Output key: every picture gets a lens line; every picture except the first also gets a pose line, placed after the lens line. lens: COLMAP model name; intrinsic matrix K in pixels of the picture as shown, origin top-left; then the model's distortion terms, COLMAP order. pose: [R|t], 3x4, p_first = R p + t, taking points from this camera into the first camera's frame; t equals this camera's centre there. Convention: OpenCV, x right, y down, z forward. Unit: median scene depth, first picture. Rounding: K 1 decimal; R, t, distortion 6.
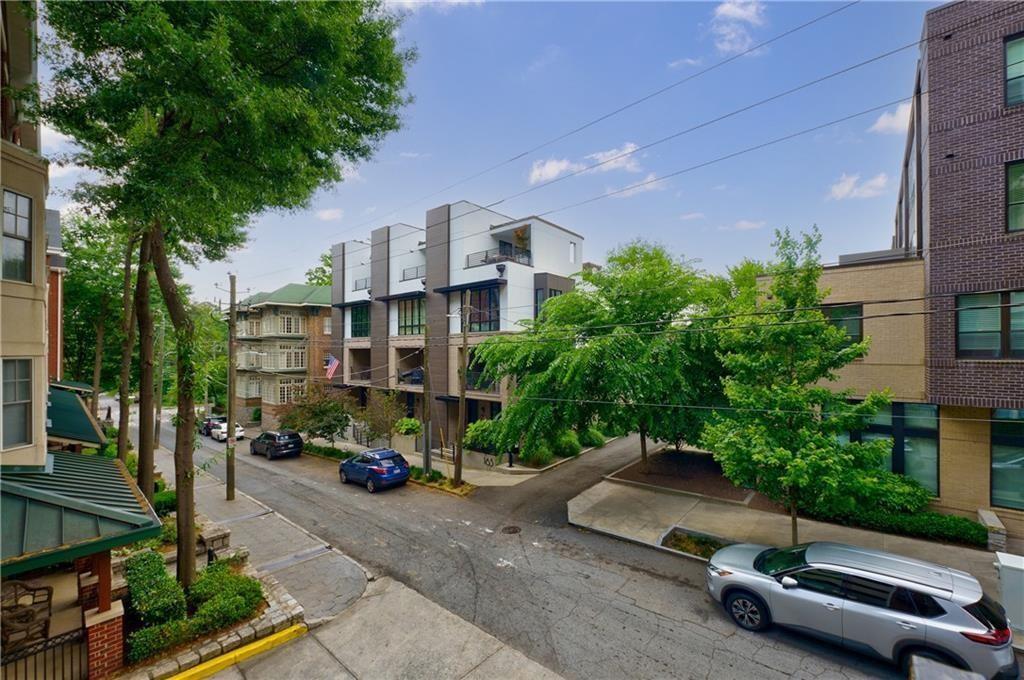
lens RADIAL K [[401.3, 0, 506.6], [0, 401.3, 347.8], [0, 0, 1]] dist [0.014903, -0.007197]
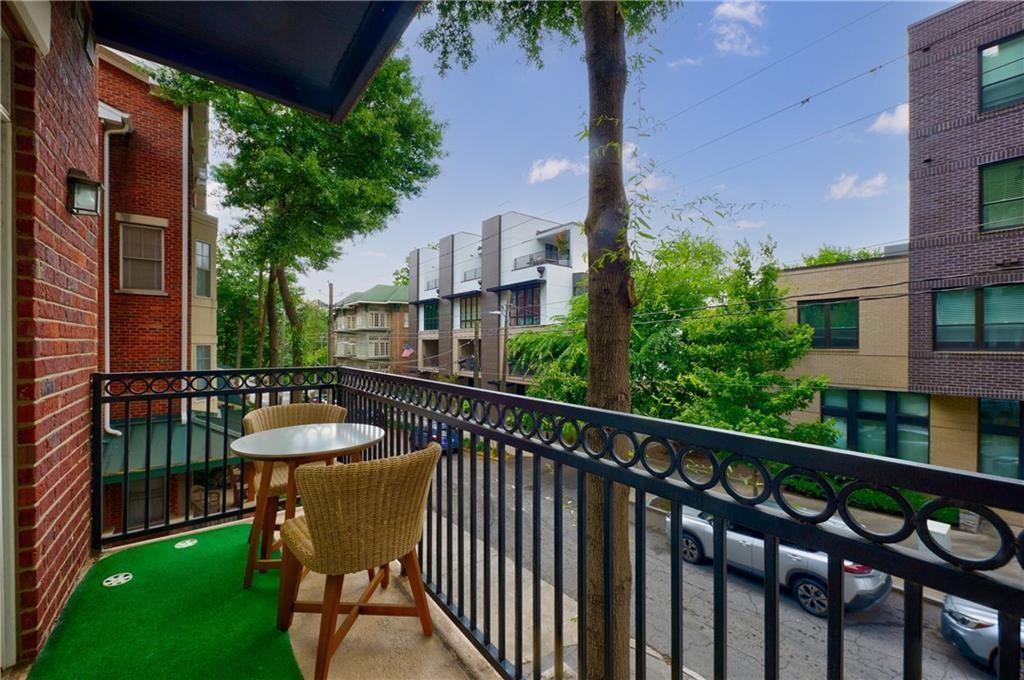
lens RADIAL K [[401.3, 0, 512.0], [0, 401.3, 344.0], [0, 0, 1]] dist [0.014903, -0.007197]
pose [[0.982038, 0.005473, -0.188603, 0.184727], [-0.003608, 0.999941, 0.010231, 0.002516], [0.188648, -0.009367, 0.982000, -0.218170]]
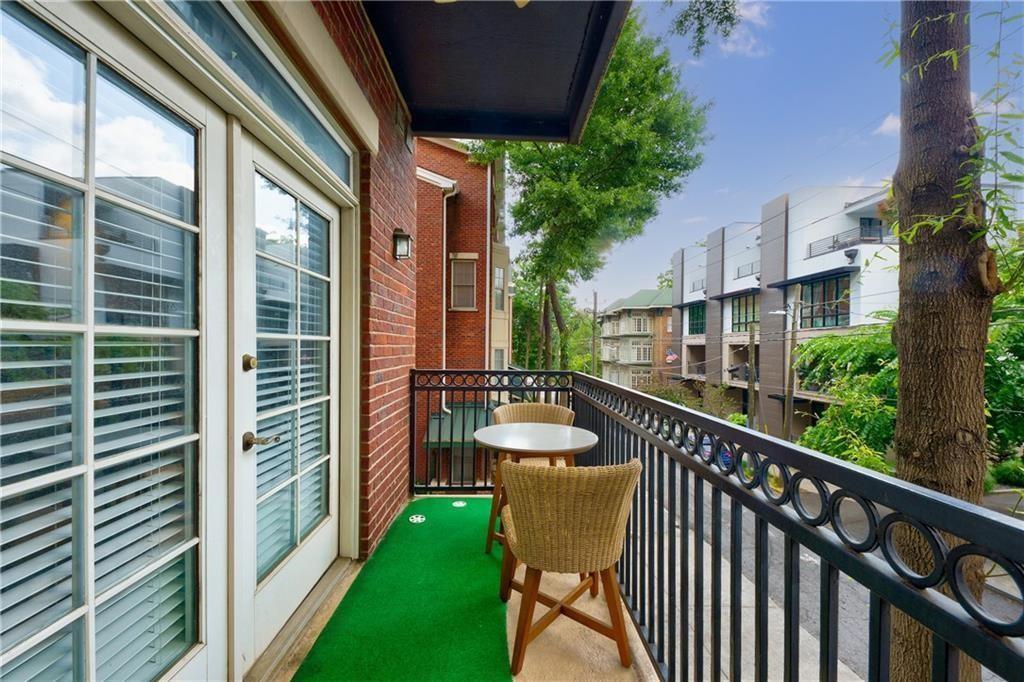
lens RADIAL K [[403.1, 0, 516.1], [0, 403.1, 346.9], [0, 0, 1]] dist [0.009498, -0.004864]
pose [[0.681419, 0.009901, -0.731826, 0.206114], [-0.005675, 0.999950, 0.008244, 0.001087], [0.731871, -0.001465, 0.681441, -0.196460]]
